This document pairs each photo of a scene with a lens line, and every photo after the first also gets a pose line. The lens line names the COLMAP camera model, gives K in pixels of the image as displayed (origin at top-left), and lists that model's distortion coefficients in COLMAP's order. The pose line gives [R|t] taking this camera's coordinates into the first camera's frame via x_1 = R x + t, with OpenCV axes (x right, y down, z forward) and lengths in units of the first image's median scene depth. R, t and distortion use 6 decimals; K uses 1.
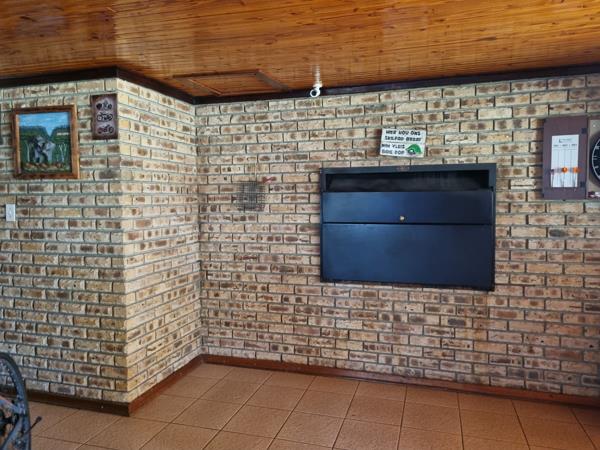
lens RADIAL K [[451.3, 0, 299.7], [0, 451.3, 223.3], [0, 0, 1]] dist [0.044290, -0.025469]
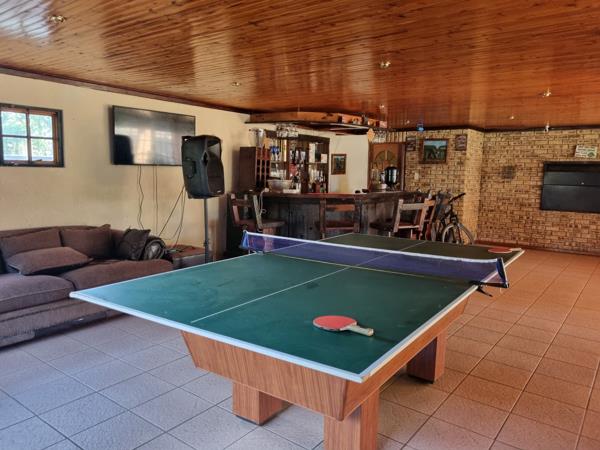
lens RADIAL K [[451.3, 0, 298.5], [0, 451.3, 227.0], [0, 0, 1]] dist [0.044290, -0.025469]
pose [[0.934504, 0.072326, -0.348528, -0.302029], [-0.052436, 0.996429, 0.066182, 0.130230], [0.352070, -0.043572, 0.934959, -1.708874]]
